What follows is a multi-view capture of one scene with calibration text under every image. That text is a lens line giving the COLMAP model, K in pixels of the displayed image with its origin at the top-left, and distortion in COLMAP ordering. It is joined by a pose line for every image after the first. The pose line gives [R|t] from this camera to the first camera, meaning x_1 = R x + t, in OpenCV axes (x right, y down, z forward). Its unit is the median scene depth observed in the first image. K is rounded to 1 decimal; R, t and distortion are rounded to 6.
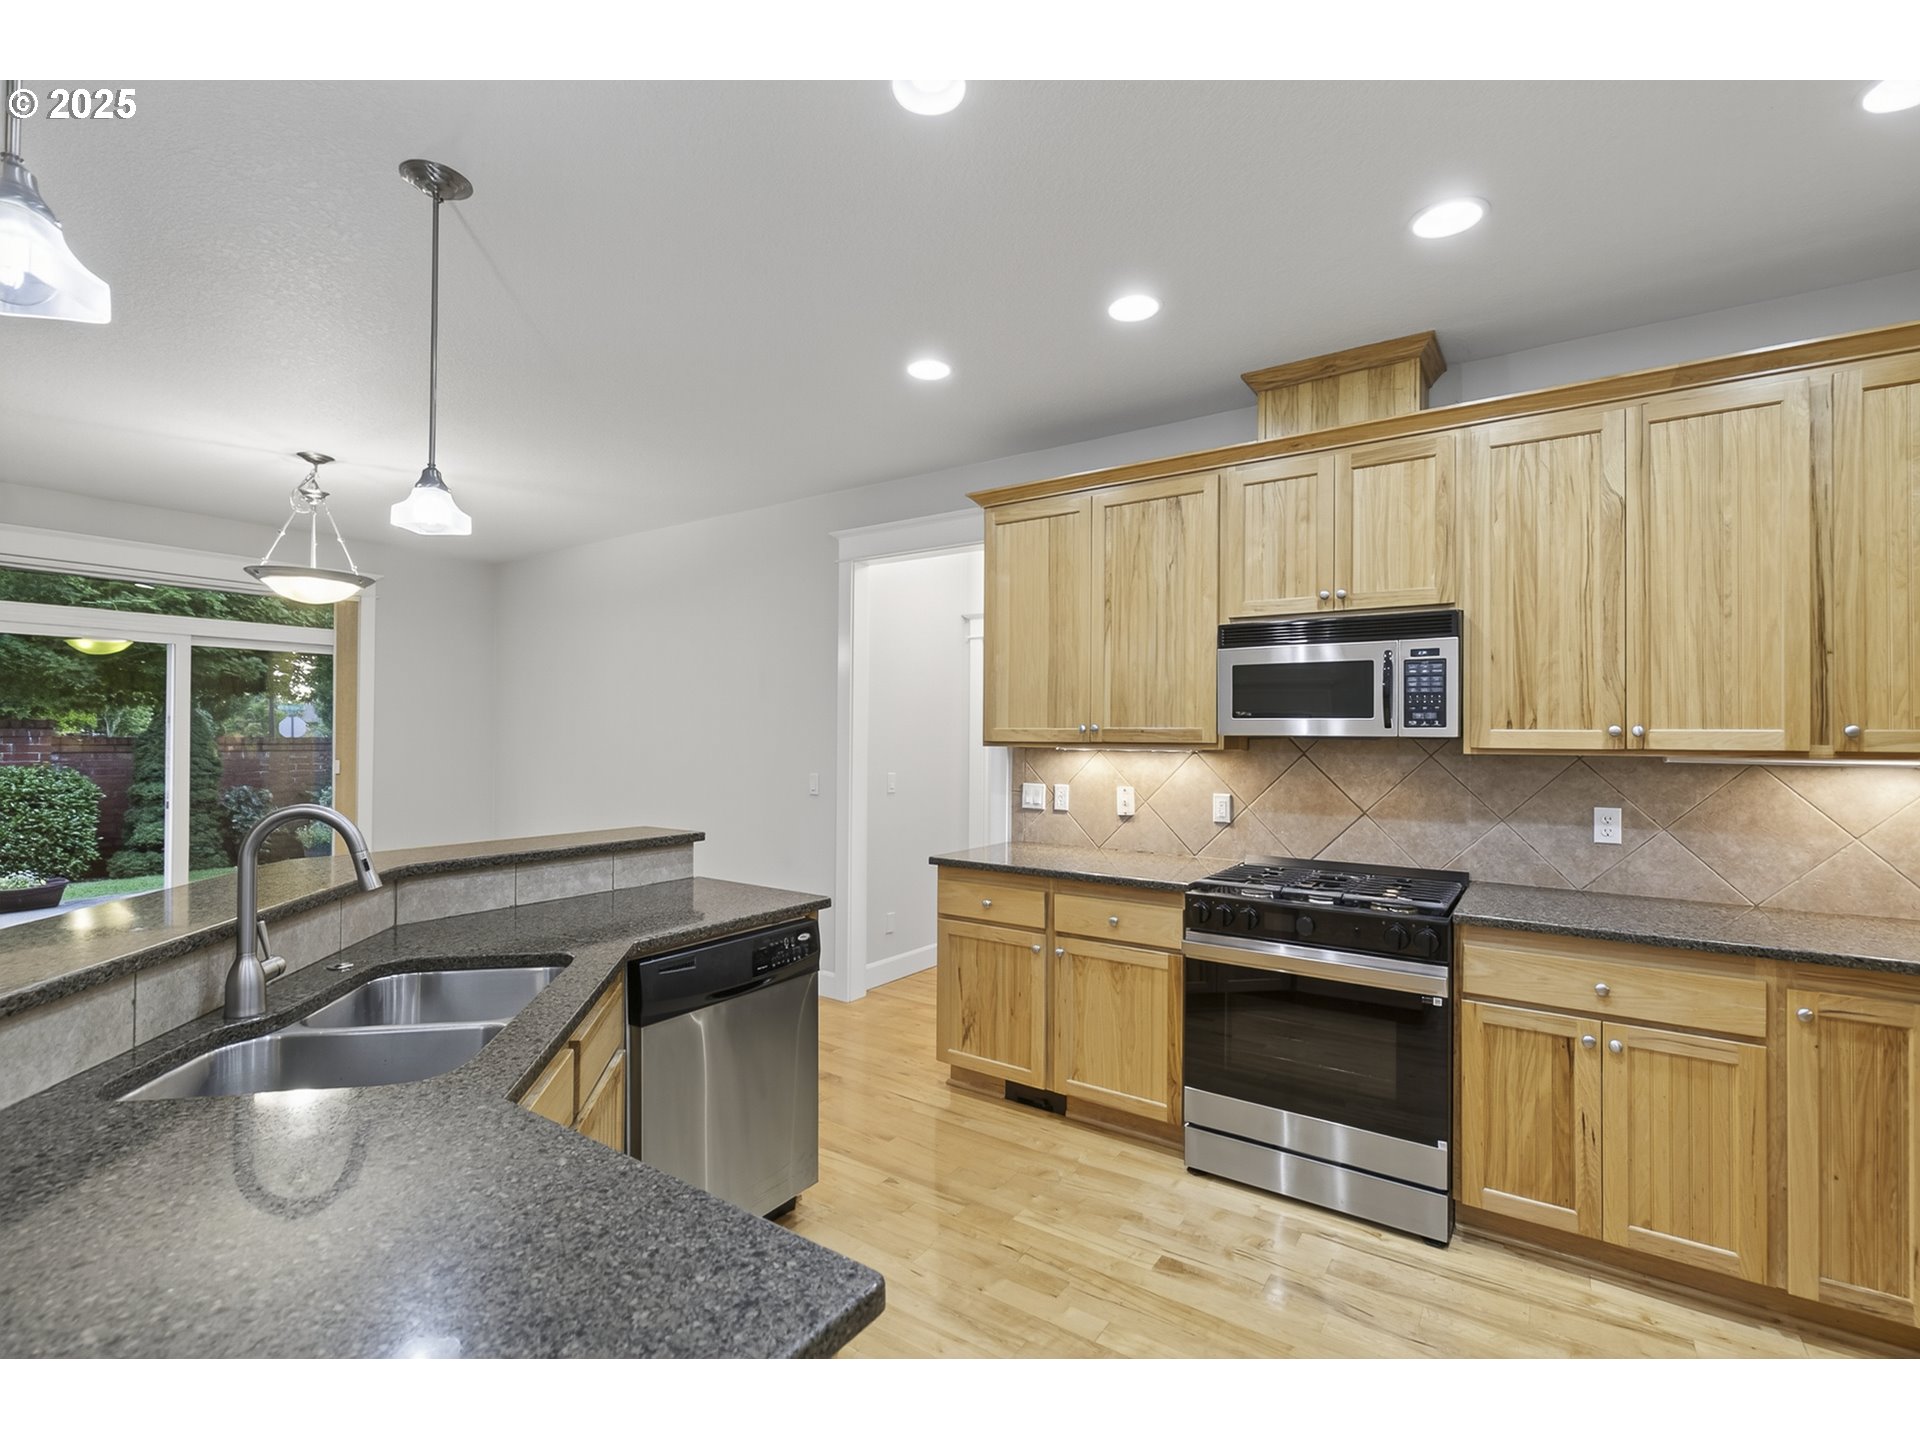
lens RADIAL K [[884.4, 0, 972.8], [0, 884.4, 730.4], [0, 0, 1]] dist [-0.000193, 0.001260]
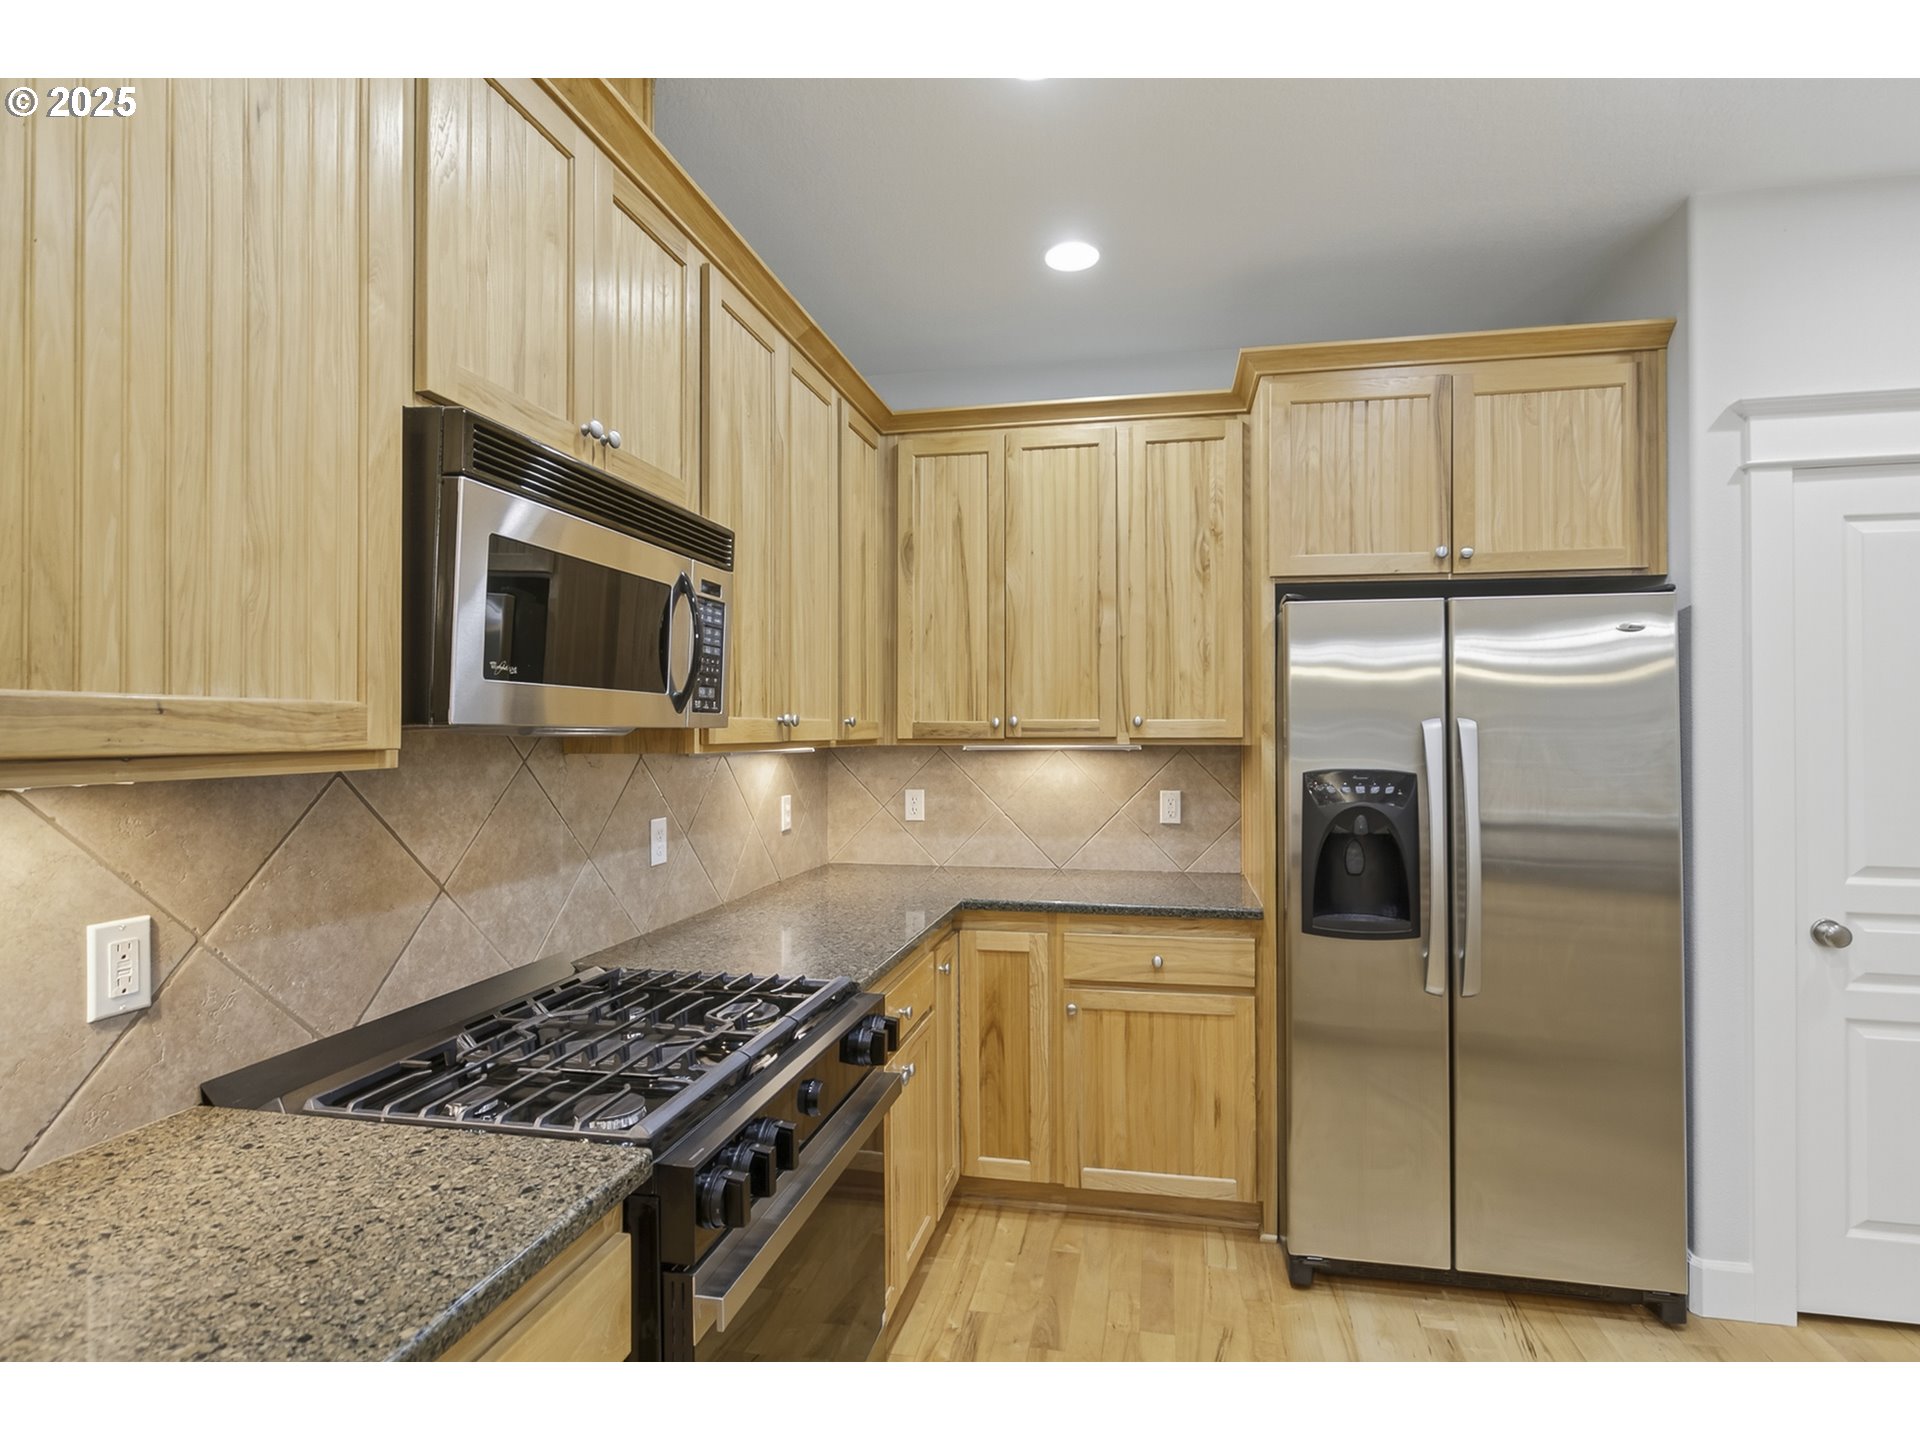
lens RADIAL K [[960.7, 0, 959.7], [0, 960.7, 723.8], [0, 0, 1]] dist [-0.002422, -0.000215]
pose [[-0.389163, 0.001007, 0.921168, -0.141380], [-0.007359, 0.999964, -0.004202, 0.005018], [-0.921140, -0.008414, -0.389141, 0.945728]]
